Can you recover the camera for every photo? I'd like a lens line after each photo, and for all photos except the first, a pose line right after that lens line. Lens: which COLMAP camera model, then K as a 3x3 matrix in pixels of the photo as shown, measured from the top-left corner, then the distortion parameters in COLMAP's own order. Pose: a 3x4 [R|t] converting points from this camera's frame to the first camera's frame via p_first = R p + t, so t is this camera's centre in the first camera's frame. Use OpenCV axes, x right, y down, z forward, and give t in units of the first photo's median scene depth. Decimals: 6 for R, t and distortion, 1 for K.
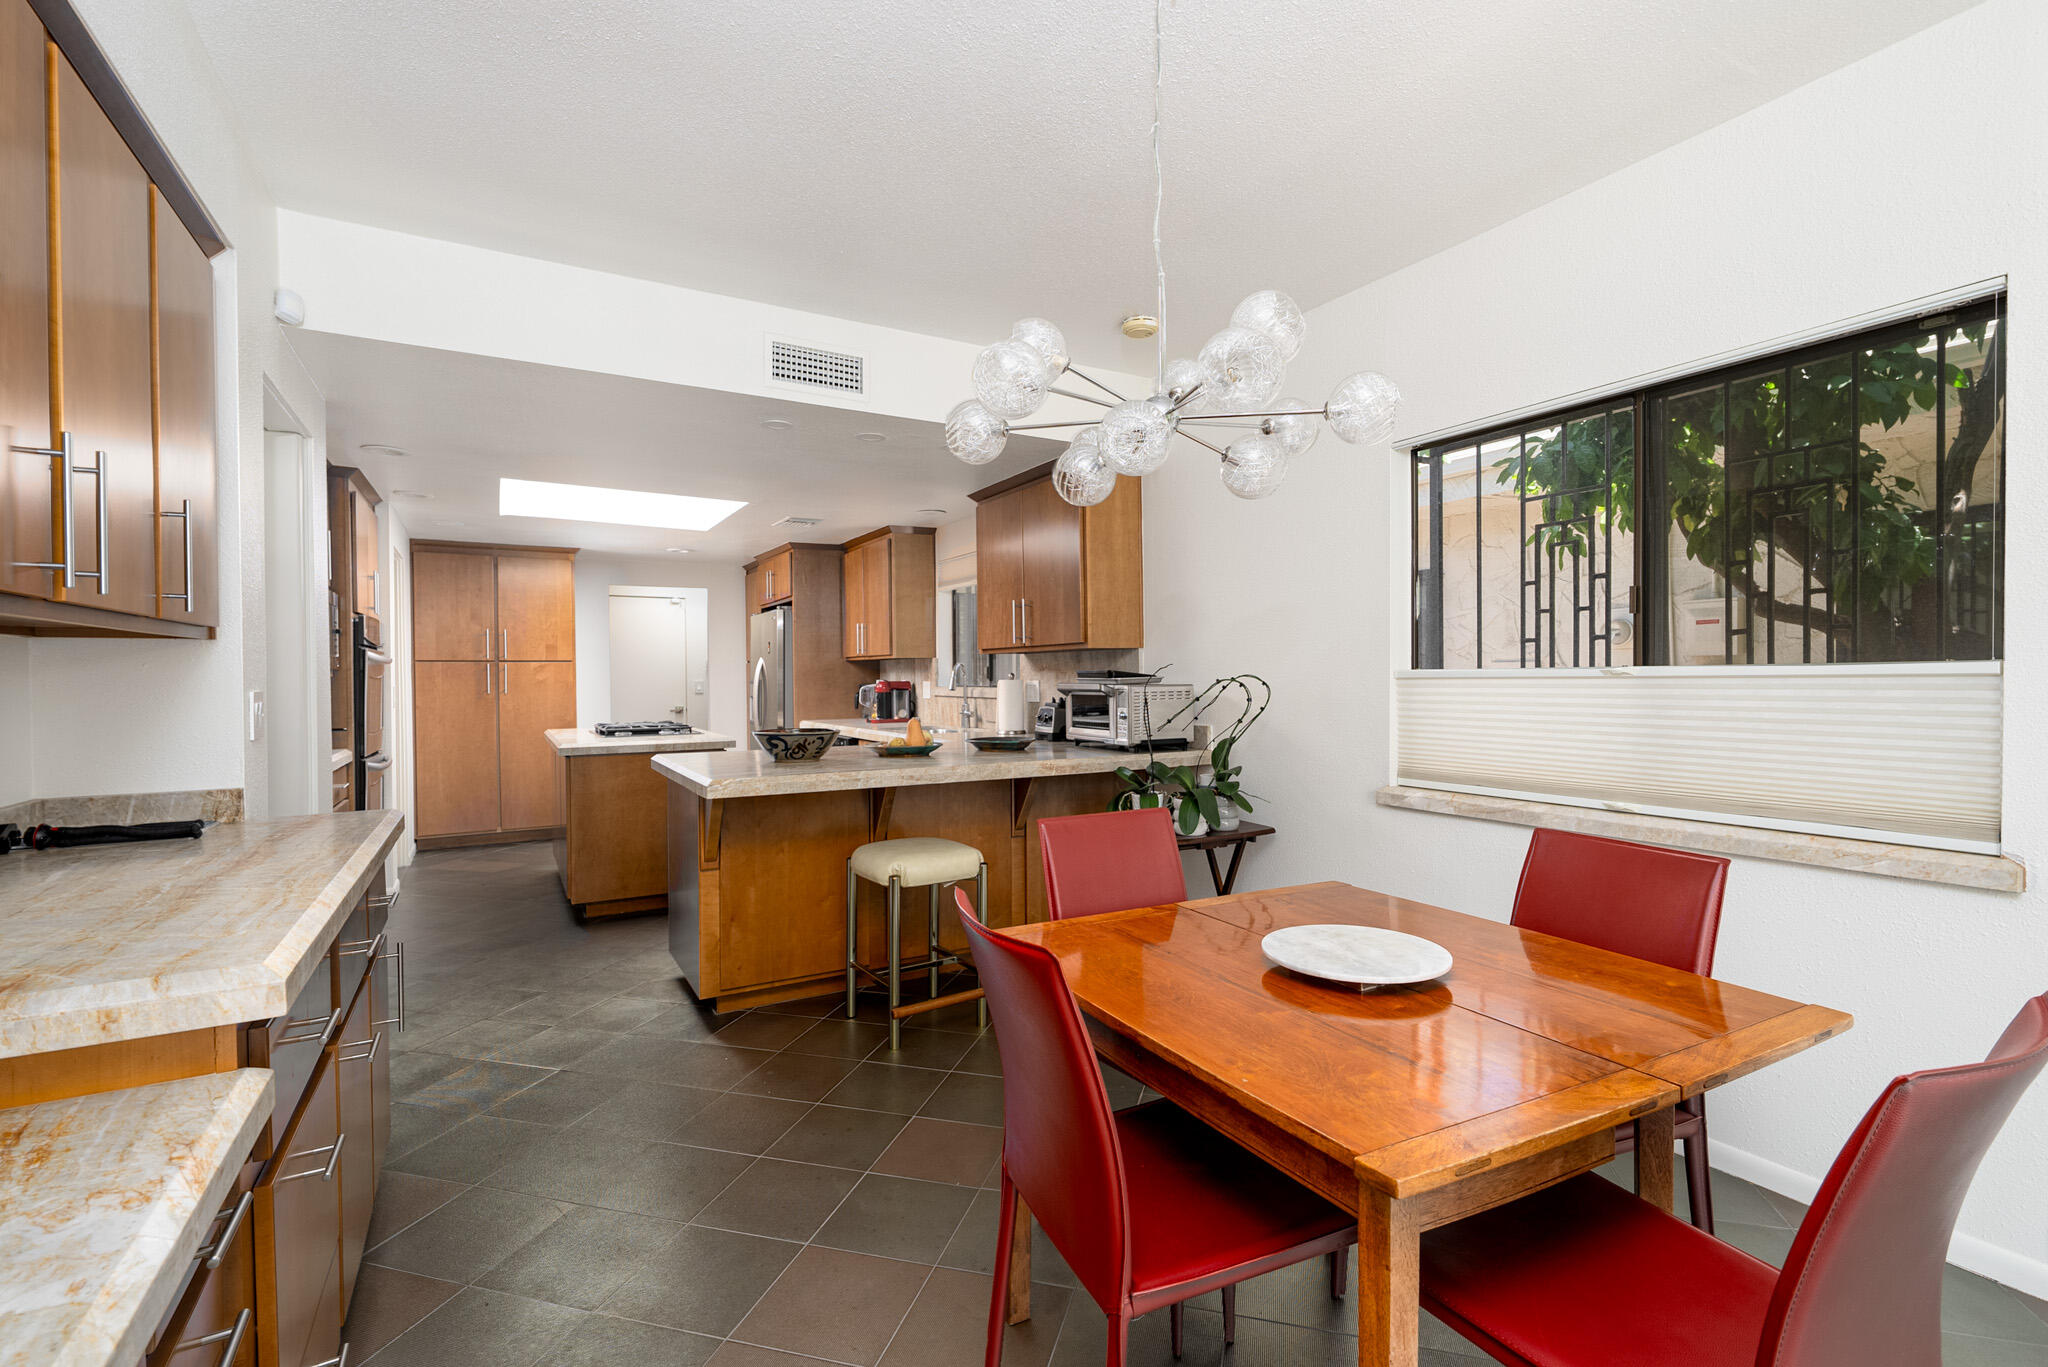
lens RADIAL K [[942.5, 0, 1020.3], [0, 942.5, 692.2], [0, 0, 1]] dist [0.000169, 0.000009]
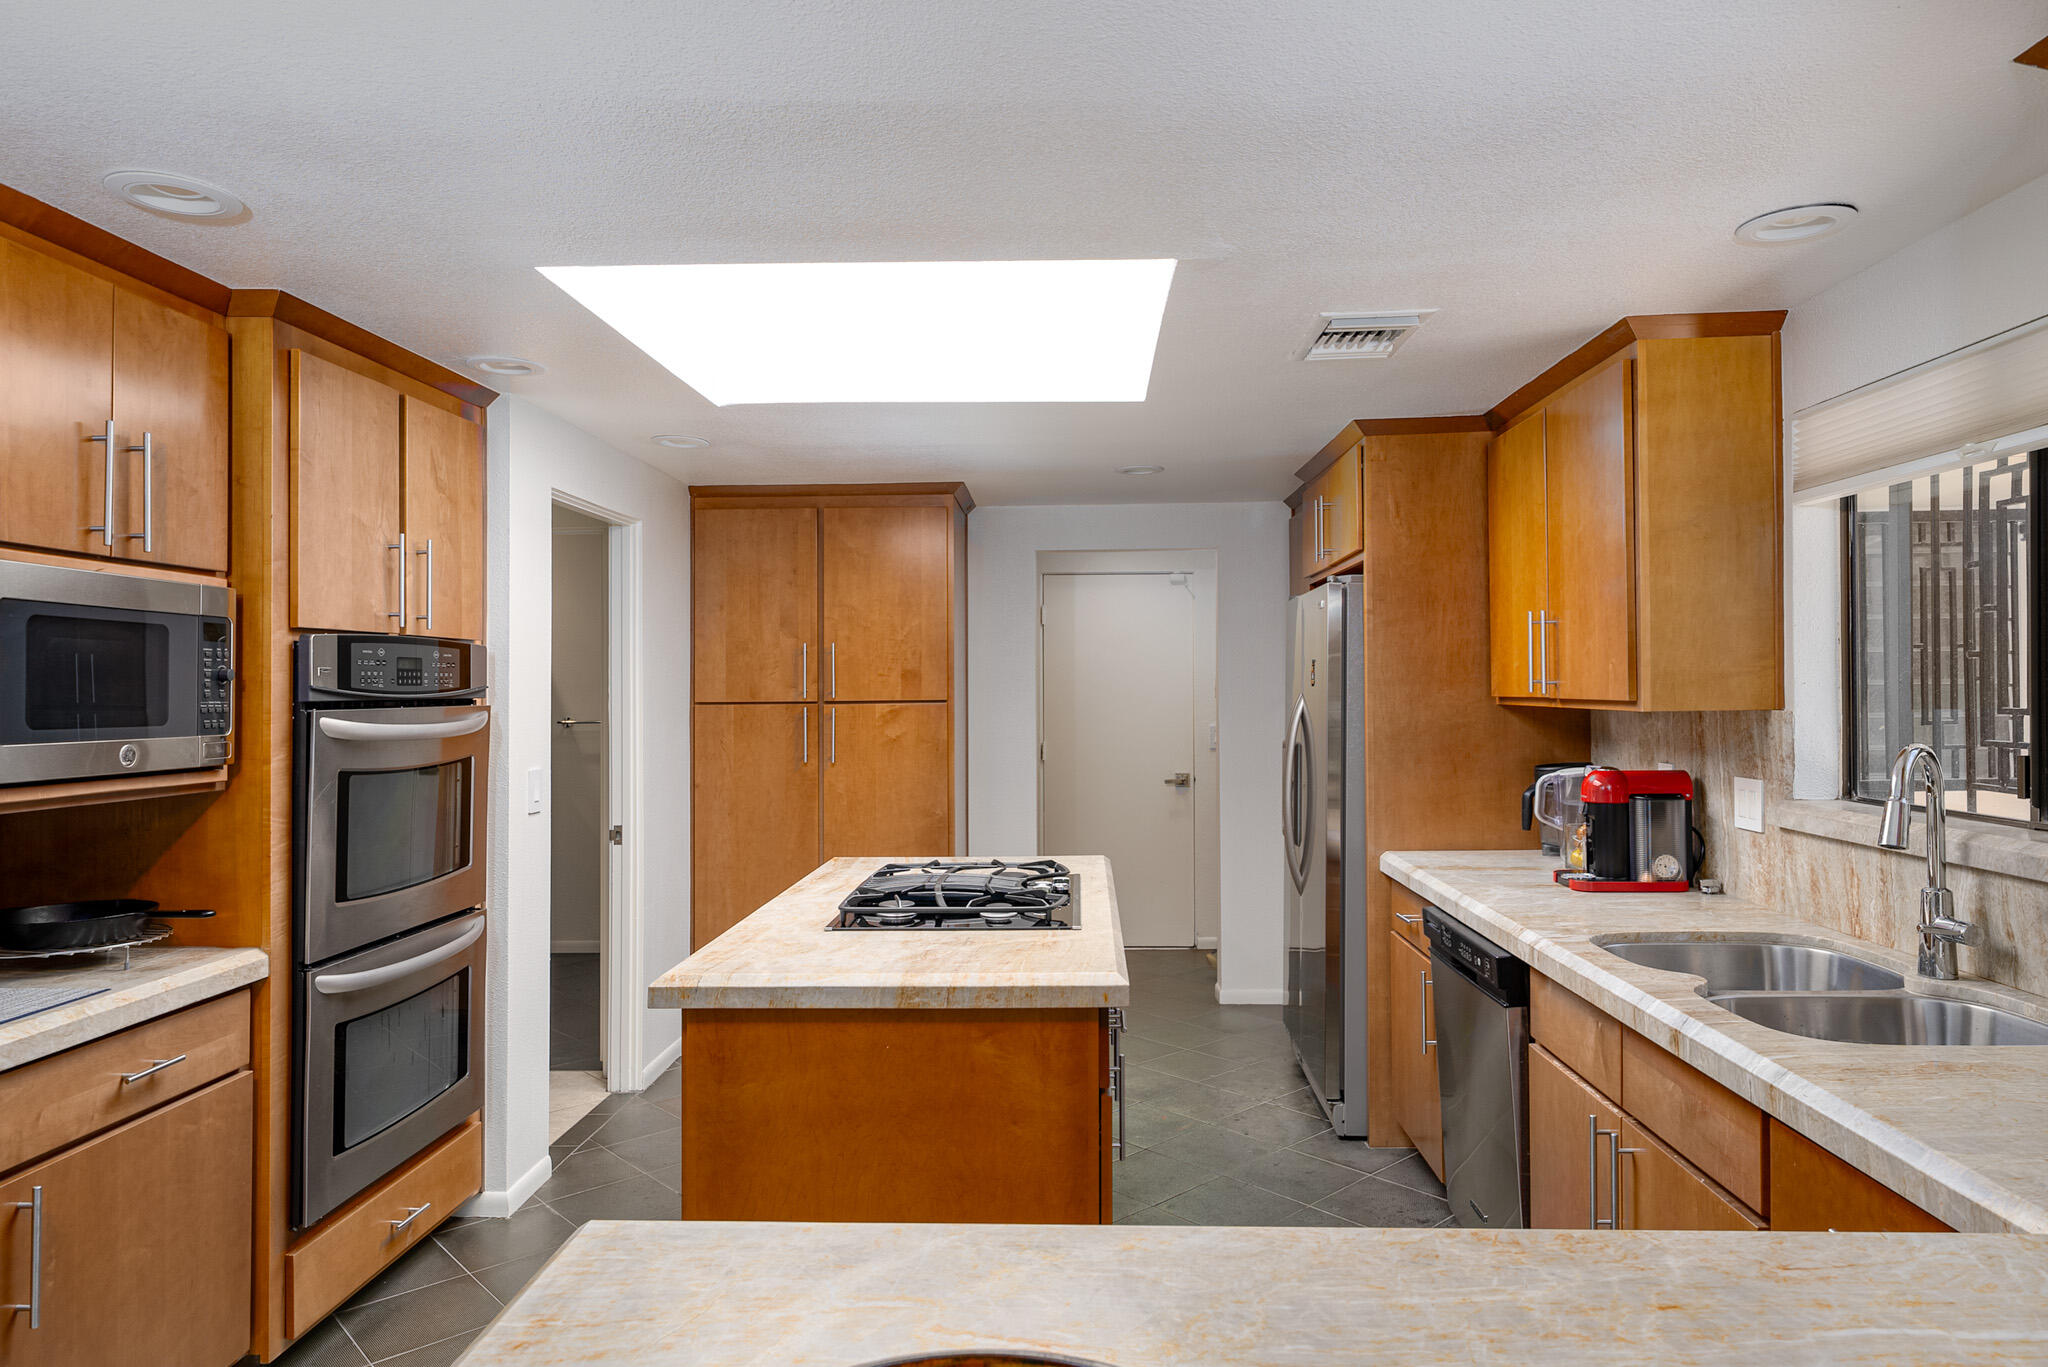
lens RADIAL K [[1246.6, 0, 1019.5], [0, 1246.6, 692.2], [0, 0, 1]] dist [0.000849, -0.000790]
pose [[0.843150, 0.002016, -0.537675, -0.076989], [-0.006513, 0.999958, -0.006464, -0.036191], [0.537640, 0.008952, 0.843127, 0.473249]]
